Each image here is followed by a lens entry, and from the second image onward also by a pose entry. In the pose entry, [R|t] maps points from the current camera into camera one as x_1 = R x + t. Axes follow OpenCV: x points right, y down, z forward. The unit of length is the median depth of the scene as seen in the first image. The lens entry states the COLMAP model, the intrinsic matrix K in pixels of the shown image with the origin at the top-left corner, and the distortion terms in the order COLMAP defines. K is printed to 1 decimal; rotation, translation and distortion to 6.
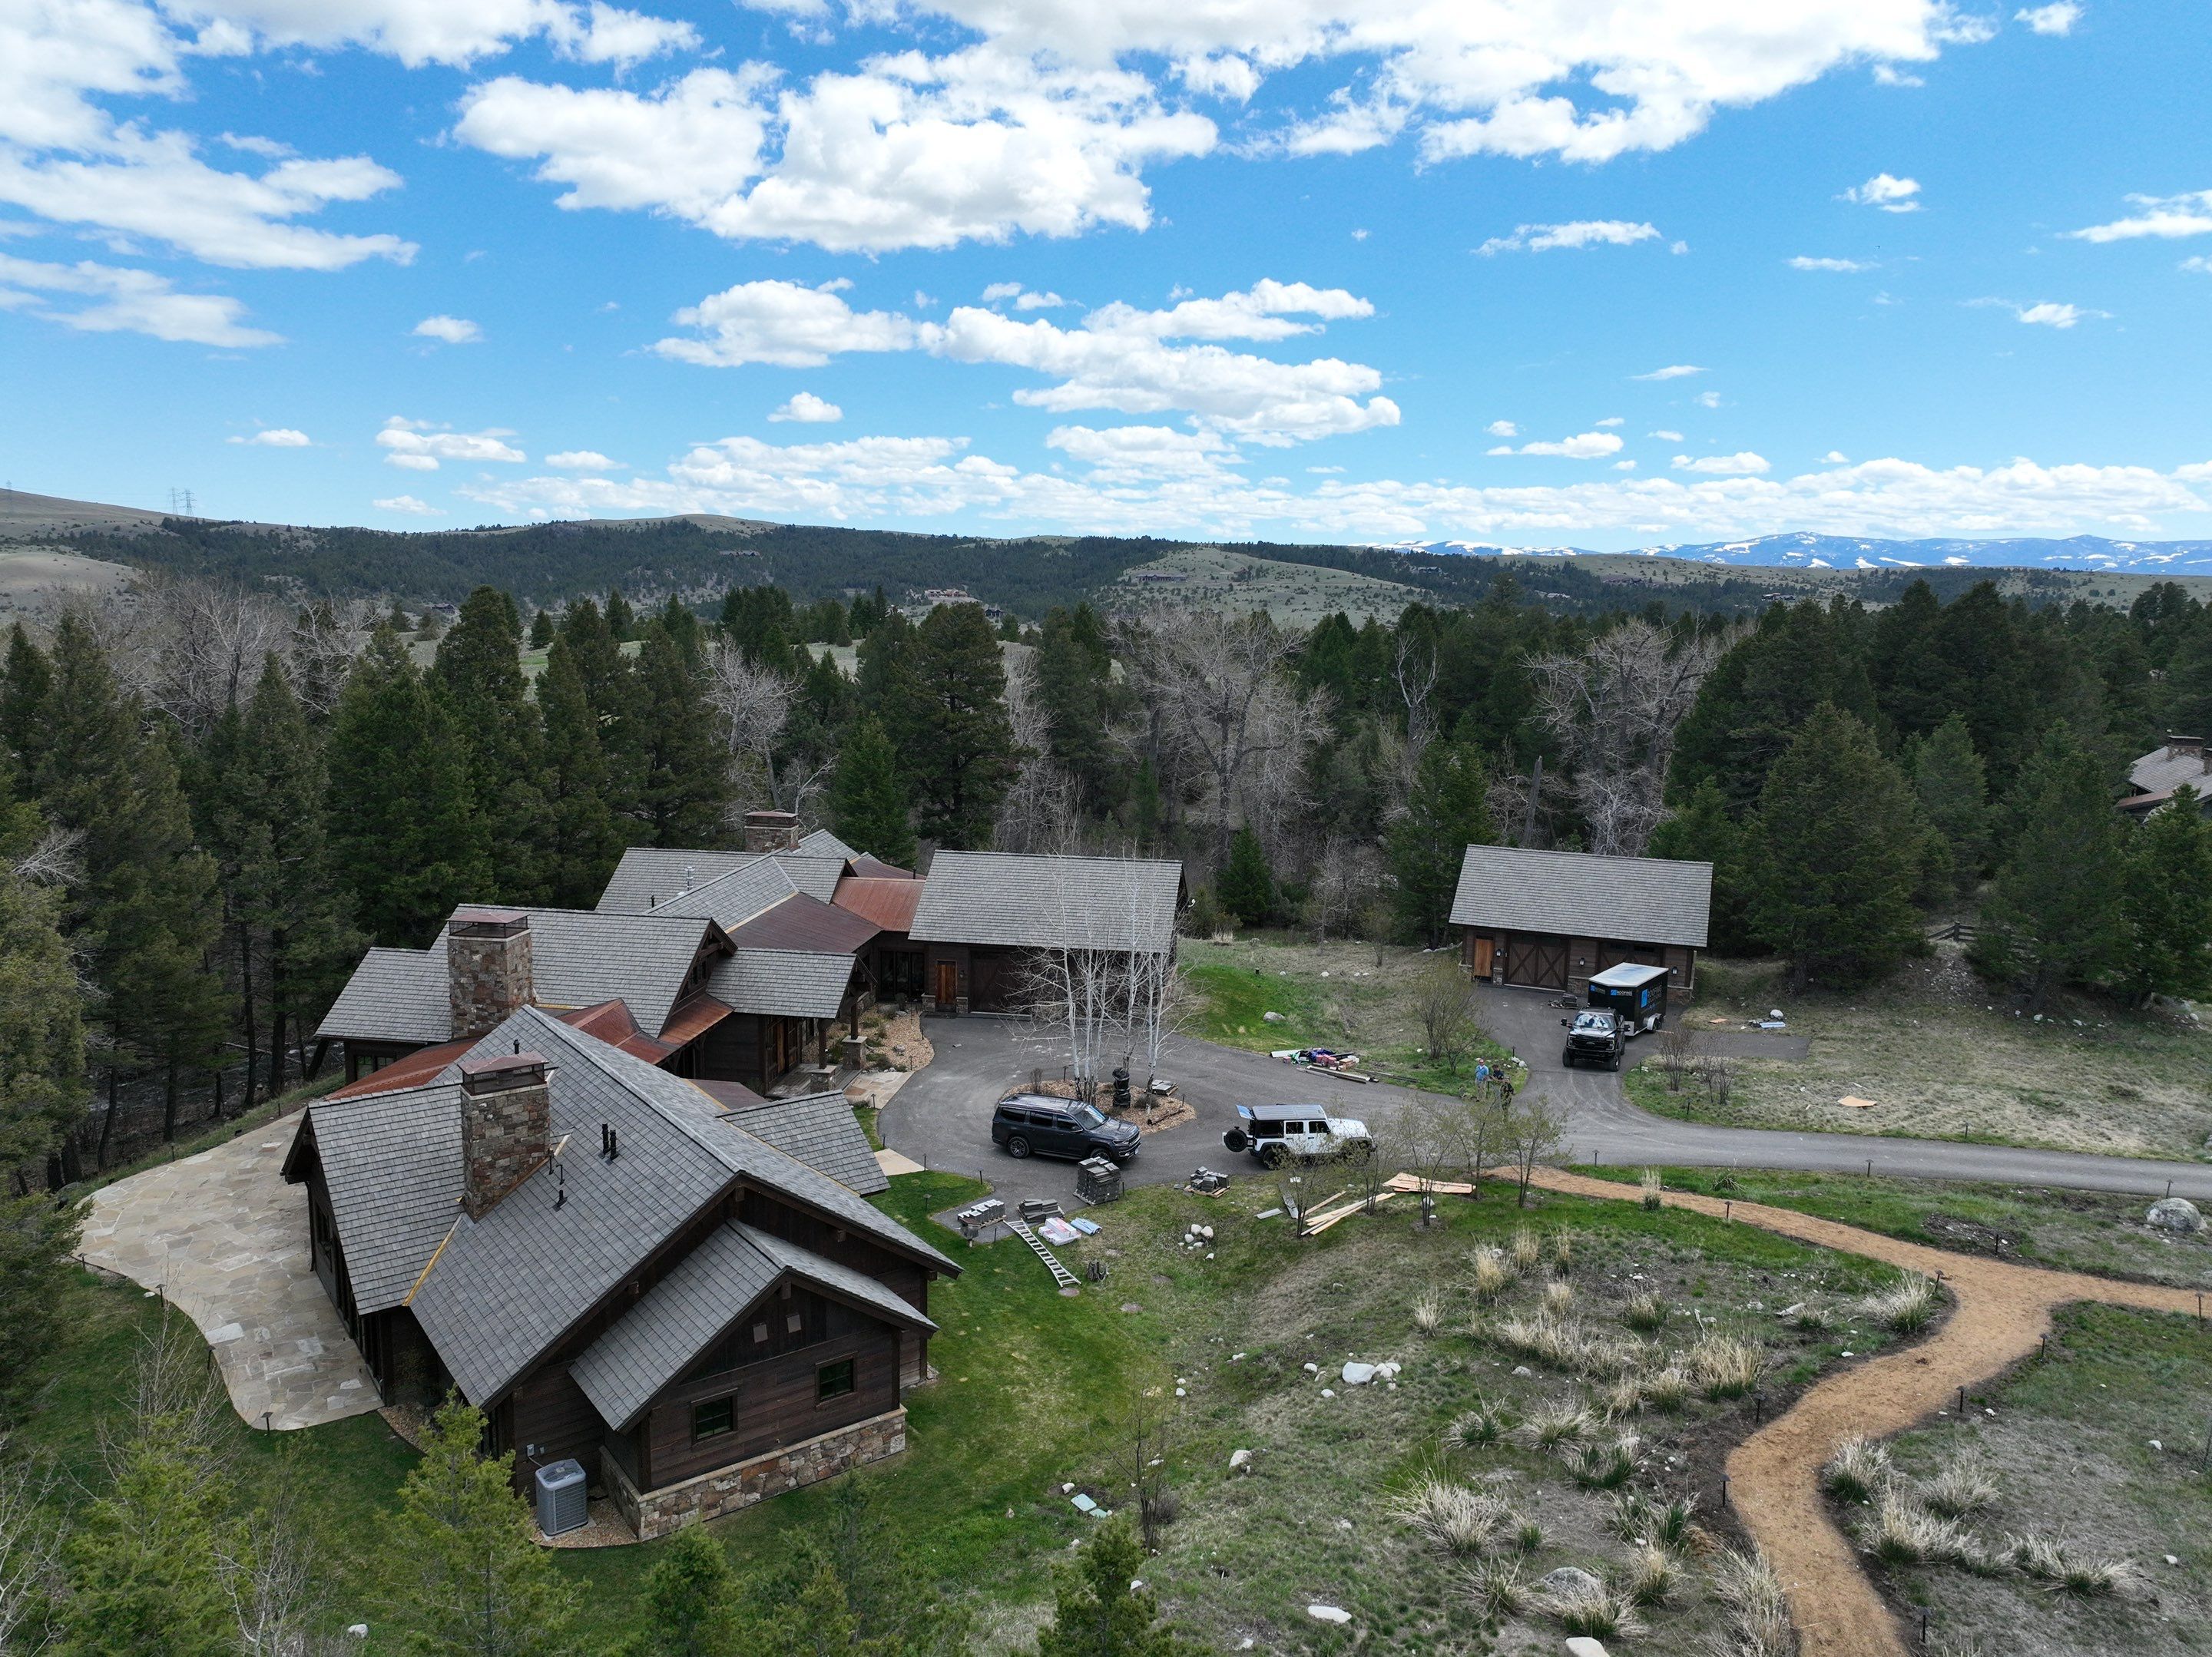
lens RADIAL K [[1553.3, 0, 1099.2], [0, 1553.3, 827.0], [0, 0, 1]] dist [0.004756, 0.008188]
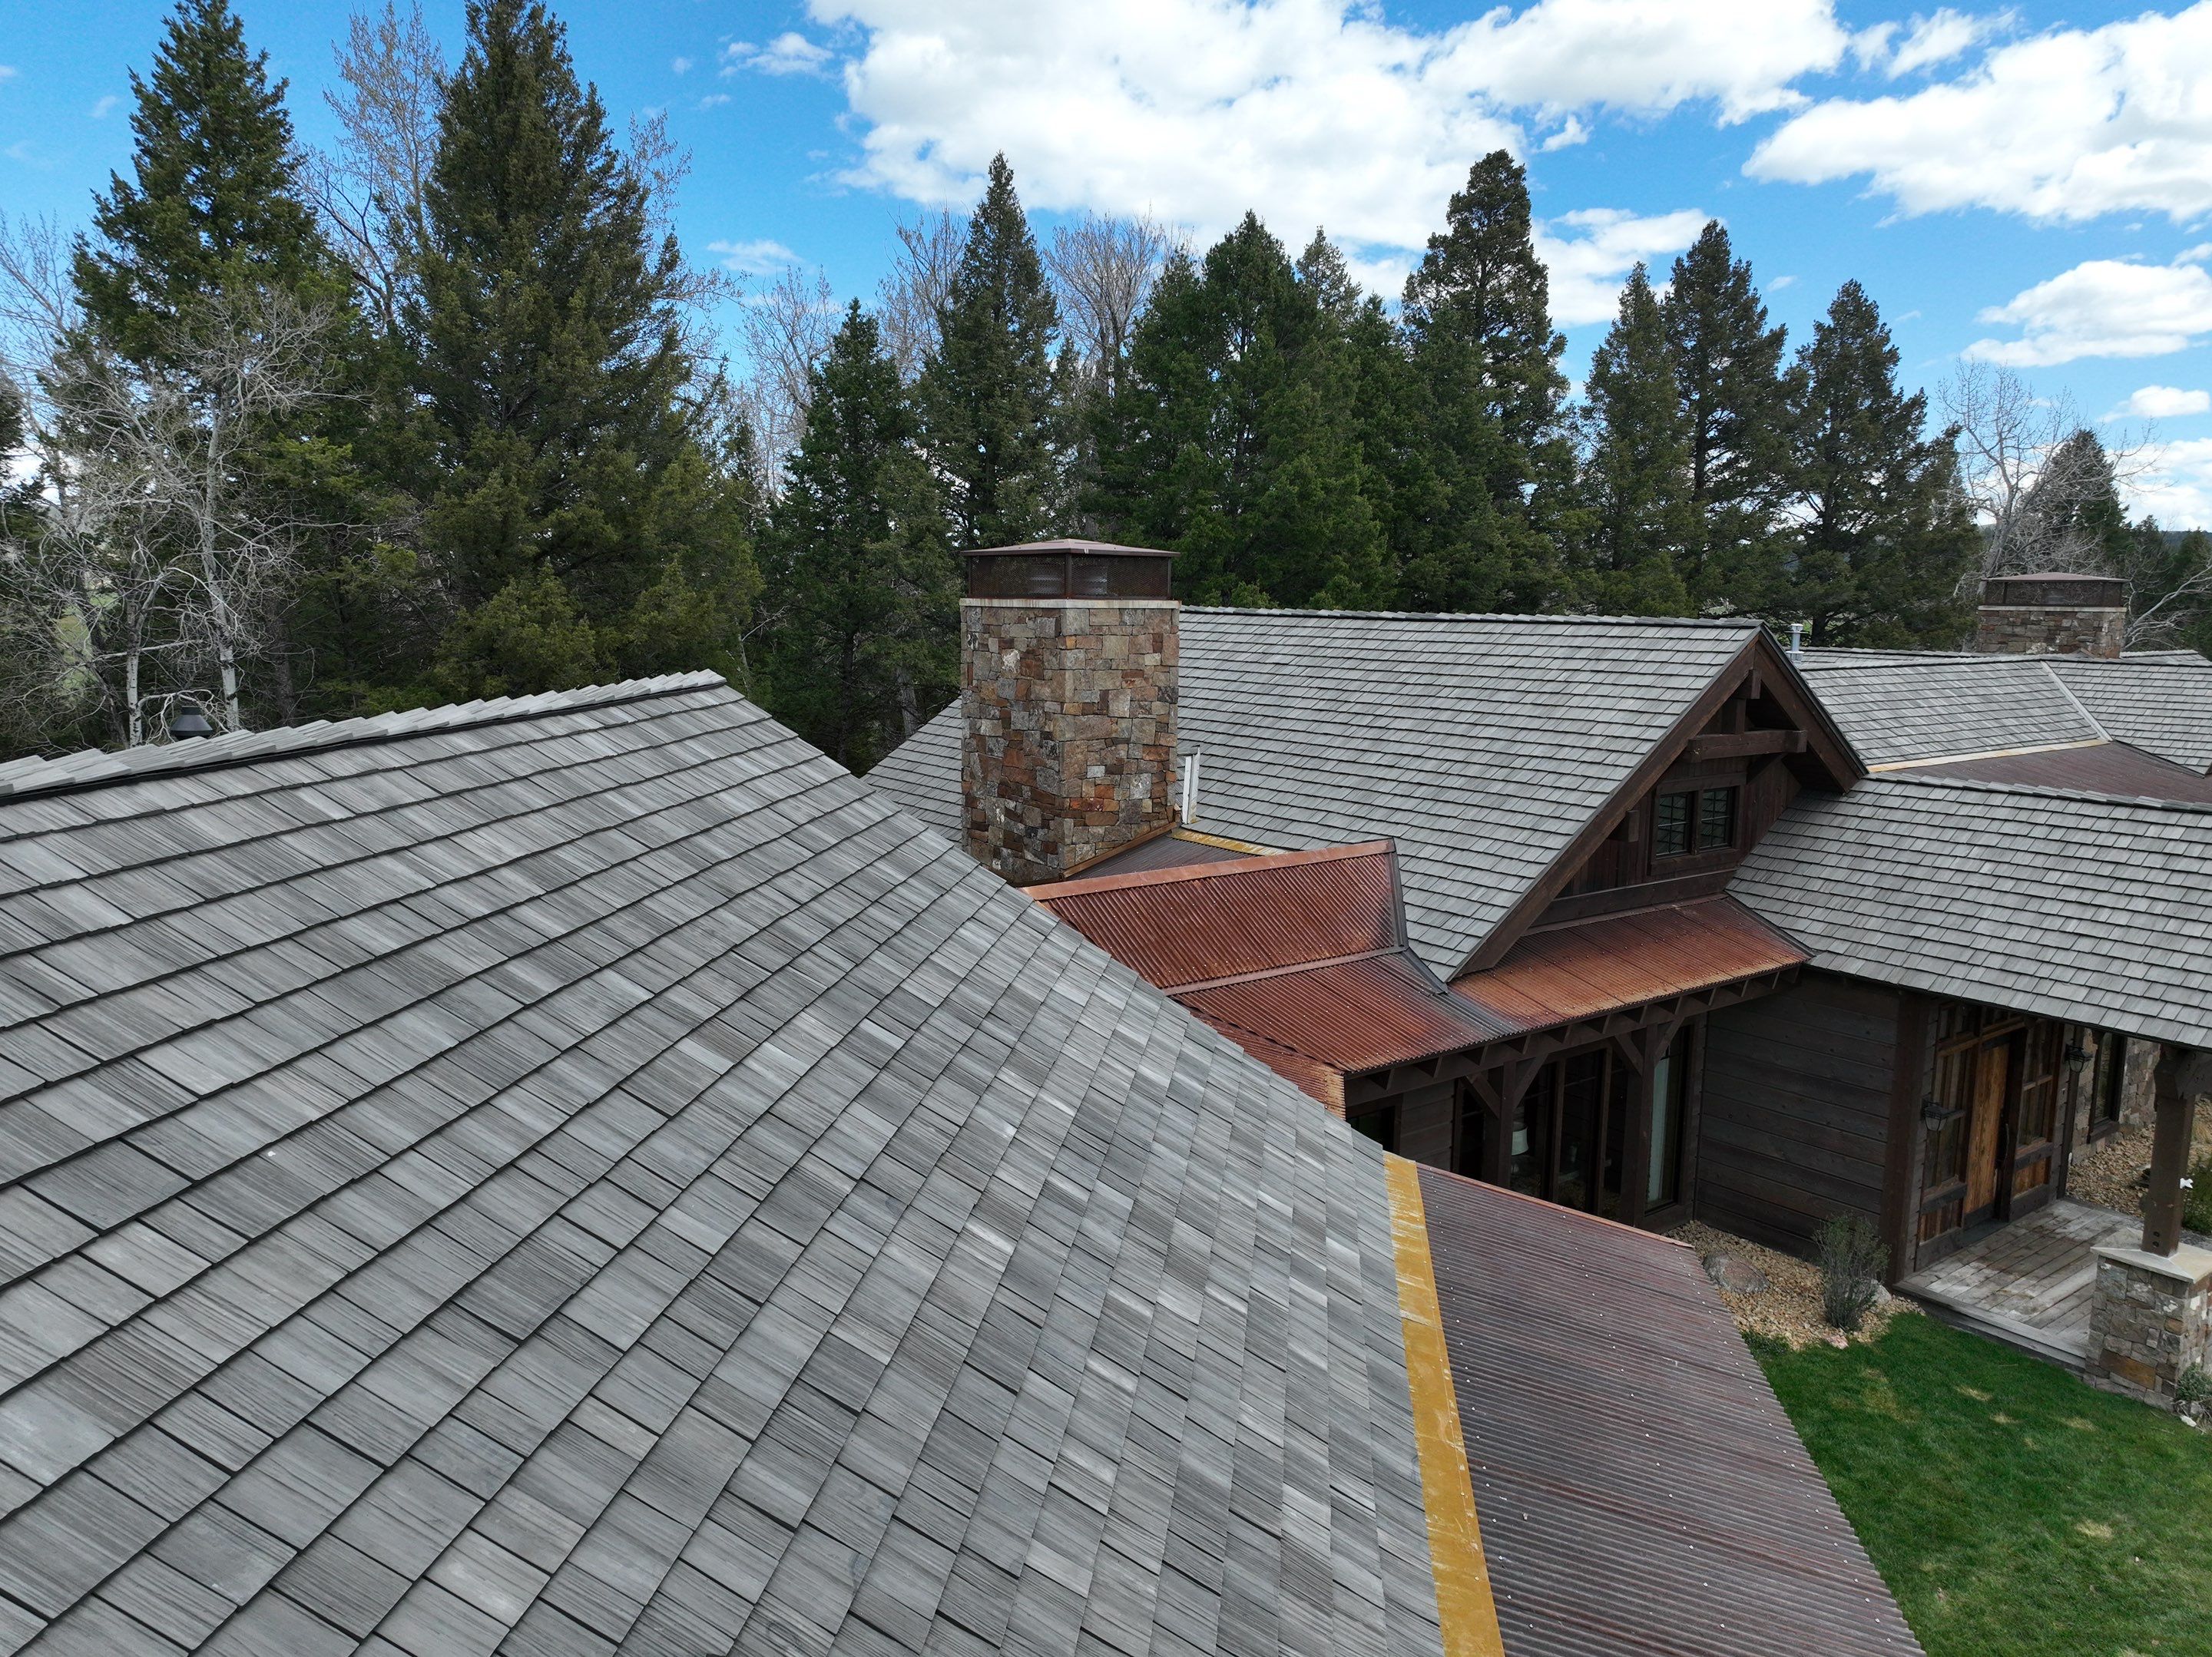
lens RADIAL K [[1555.8, 0, 1106.0], [0, 1555.8, 828.5], [0, 0, 1]] dist [-0.000646, 0.021720]
pose [[0.721822, 0.096276, -0.685349, -0.127034], [-0.106987, 0.993895, 0.026939, 0.093999], [0.683759, 0.053879, 0.727716, 0.660635]]
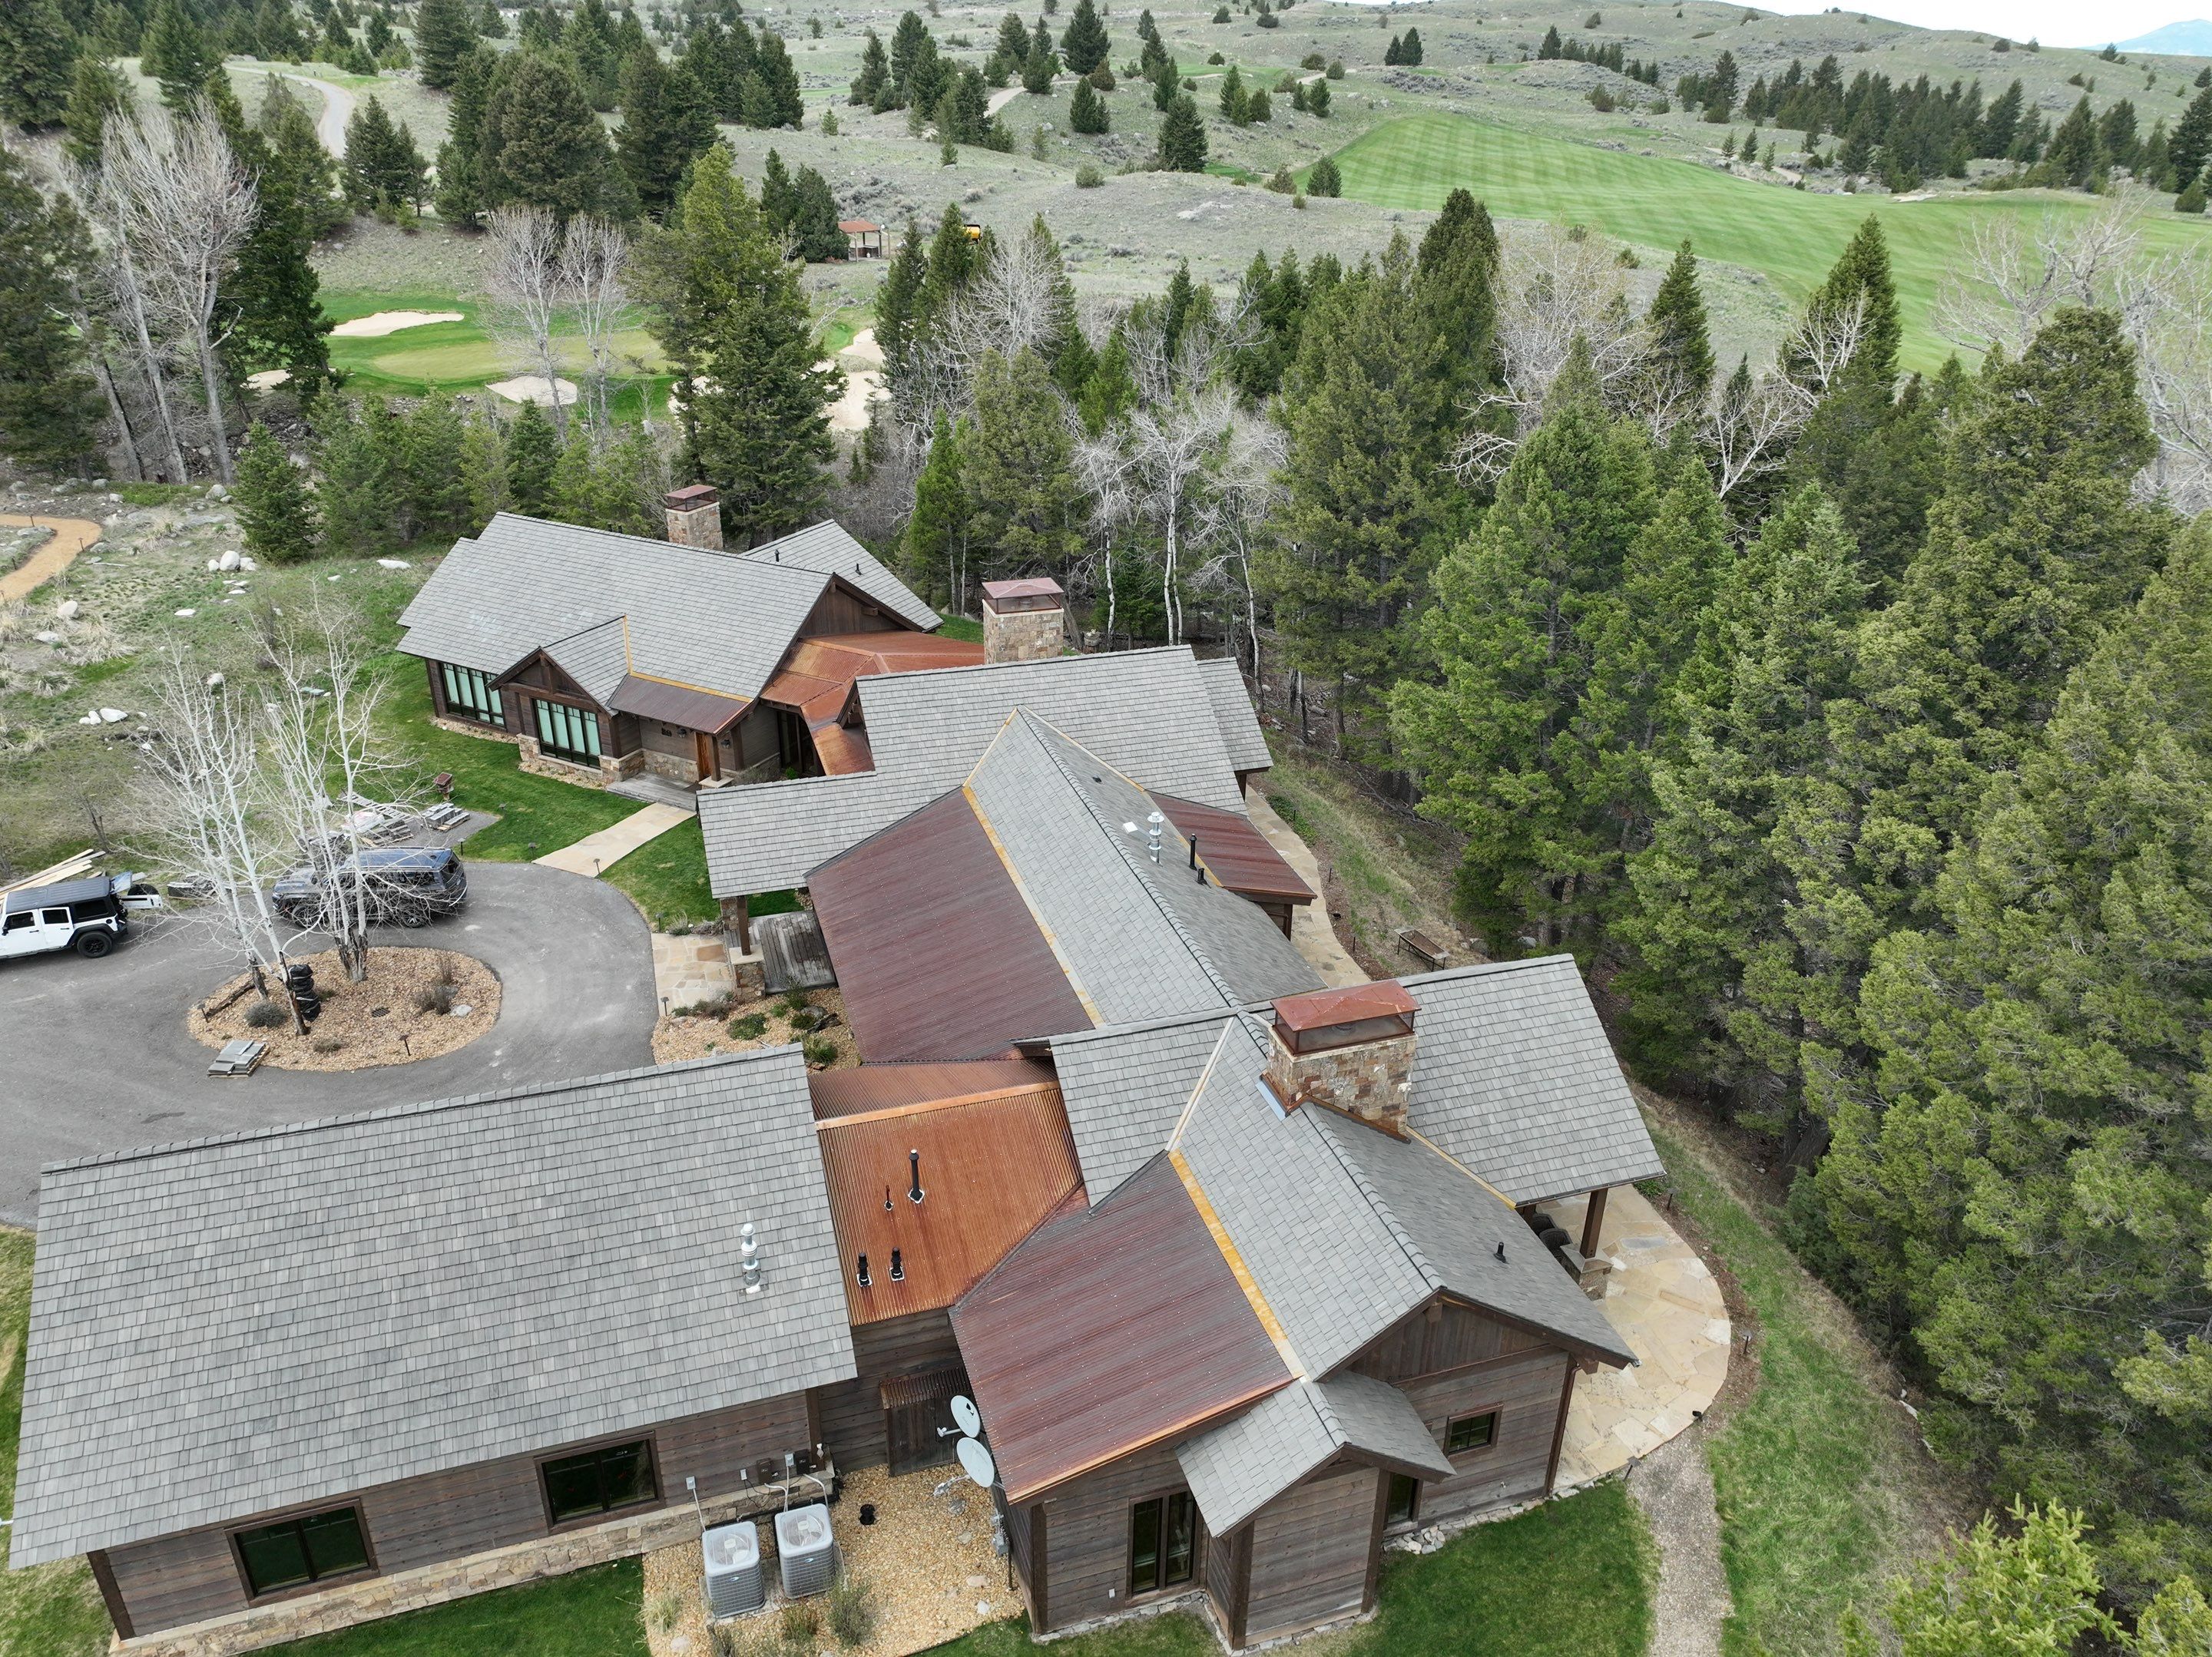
lens RADIAL K [[1554.7, 0, 1100.0], [0, 1554.7, 827.5], [0, 0, 1]] dist [-0.003151, 0.021372]
pose [[-0.895081, 0.171139, -0.411755, -0.028830], [-0.095821, 0.828019, 0.552451, -0.290579], [0.435487, 0.533943, -0.724745, 1.527043]]
